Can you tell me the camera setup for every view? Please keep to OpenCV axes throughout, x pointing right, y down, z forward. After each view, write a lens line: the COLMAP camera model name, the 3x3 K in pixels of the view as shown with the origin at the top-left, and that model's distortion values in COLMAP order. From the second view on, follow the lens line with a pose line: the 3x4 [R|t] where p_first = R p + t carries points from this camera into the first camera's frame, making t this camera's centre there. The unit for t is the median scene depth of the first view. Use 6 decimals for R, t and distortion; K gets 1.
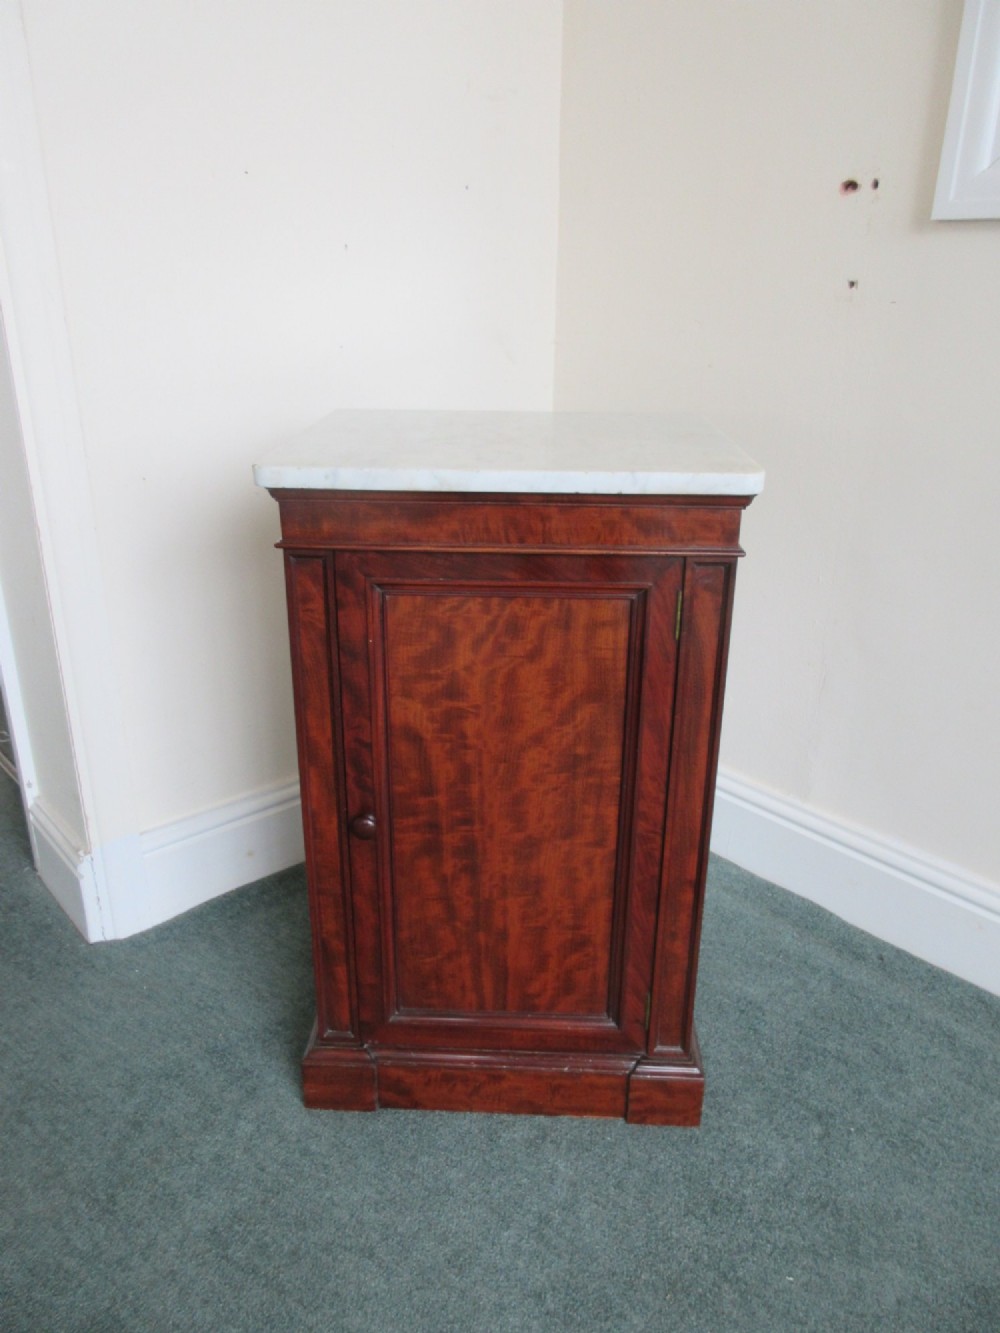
lens RADIAL K [[979.6, 0, 498.6], [0, 979.6, 680.4], [0, 0, 1]] dist [-0.003682, 0.001839]
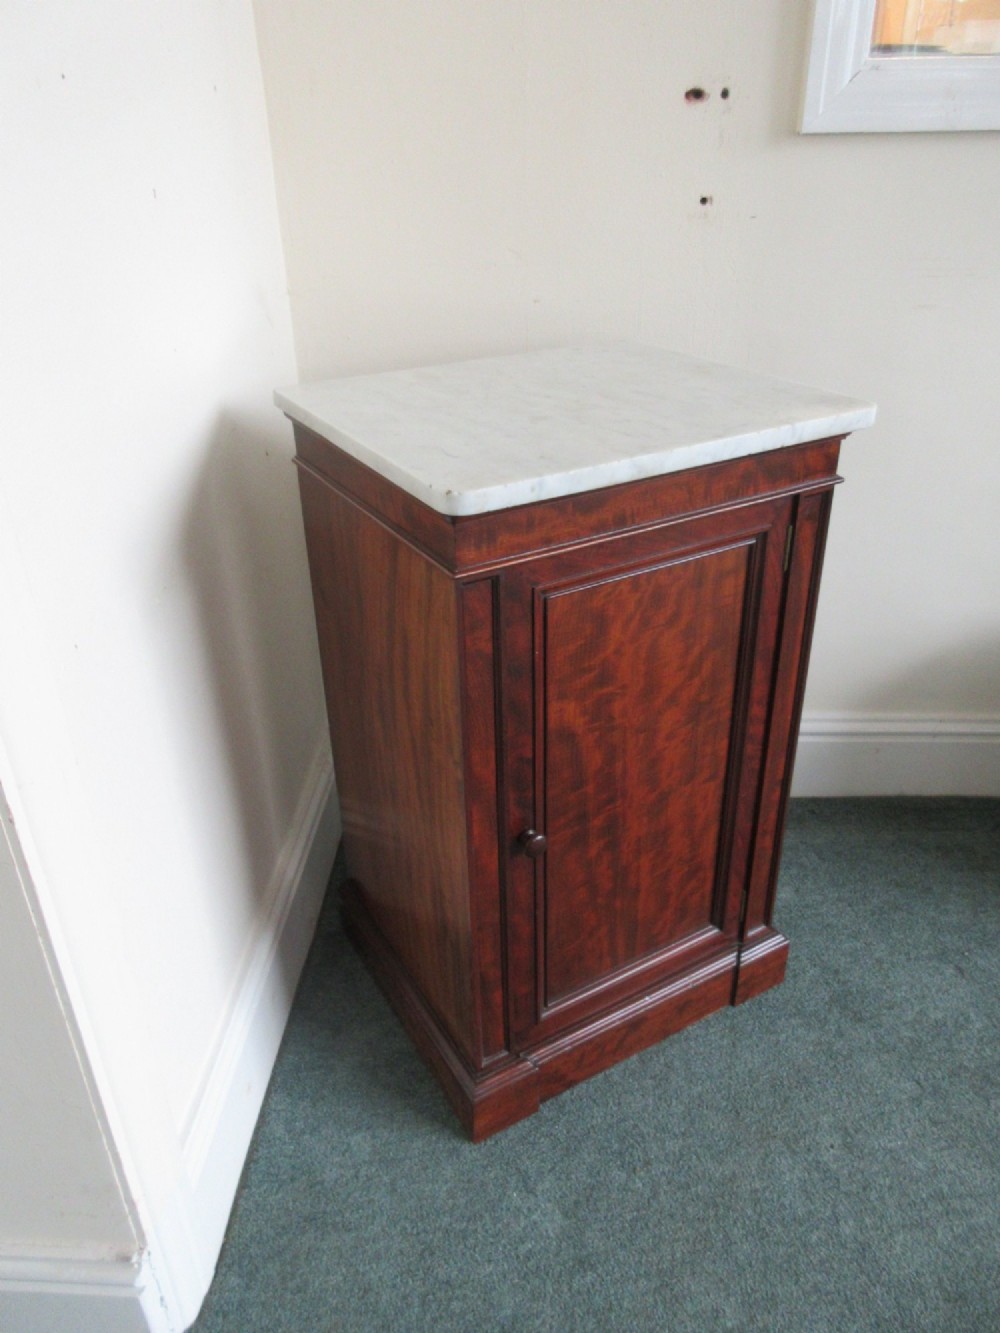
lens RADIAL K [[987.8, 0, 500.0], [0, 987.8, 666.5], [0, 0, 1]] dist [0.003402, -0.000736]
pose [[0.838755, -0.283081, 0.465140, -0.534398], [0.228281, 0.958353, 0.171602, -0.174691], [-0.494345, -0.037749, 0.868445, 0.199869]]
